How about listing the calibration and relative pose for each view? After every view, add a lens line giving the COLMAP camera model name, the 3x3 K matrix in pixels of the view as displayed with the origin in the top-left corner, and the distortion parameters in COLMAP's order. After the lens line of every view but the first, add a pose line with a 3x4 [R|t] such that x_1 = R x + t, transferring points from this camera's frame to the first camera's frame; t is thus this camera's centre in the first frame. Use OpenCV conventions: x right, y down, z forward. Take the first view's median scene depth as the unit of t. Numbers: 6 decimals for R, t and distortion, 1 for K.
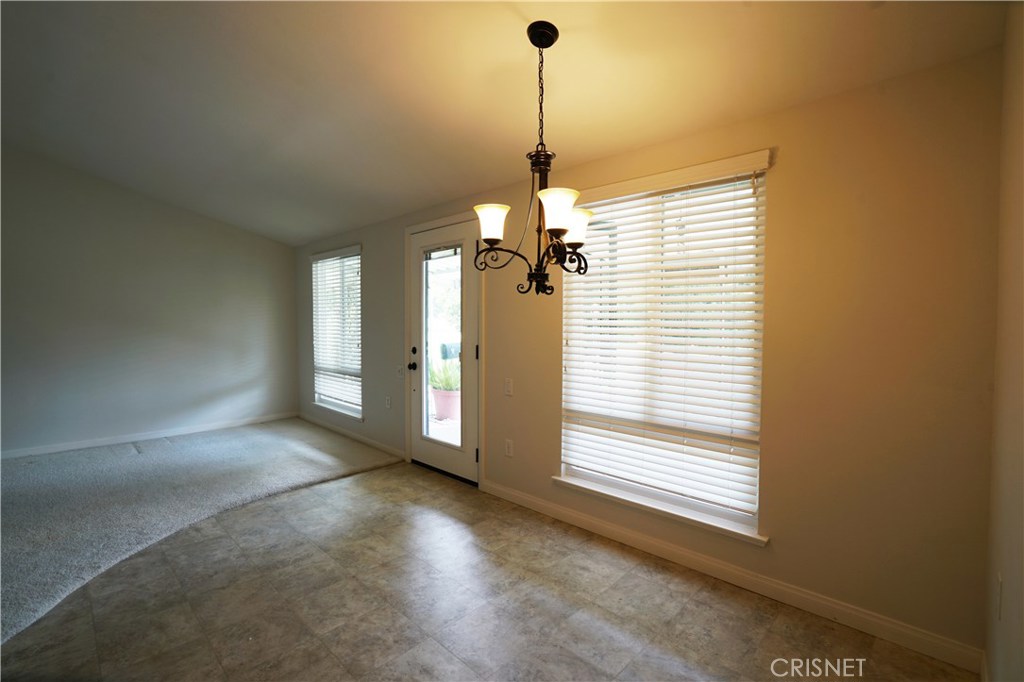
lens RADIAL K [[446.6, 0, 512.0], [0, 446.6, 341.0], [0, 0, 1]] dist [-0.051371, 0.010152]
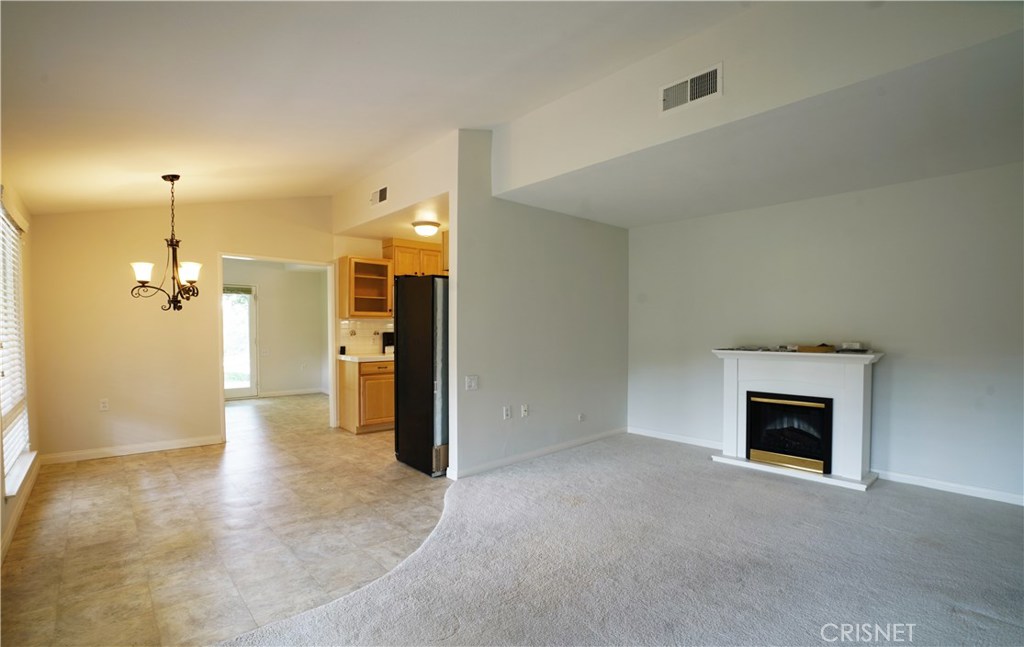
lens RADIAL K [[486.6, 0, 509.4], [0, 486.6, 349.8], [0, 0, 1]] dist [-0.001100, 0.000258]
pose [[-0.995789, -0.011367, 0.090965, -1.217281], [-0.004001, 0.996726, 0.080760, -0.089288], [-0.091585, 0.080056, -0.992574, 2.267259]]
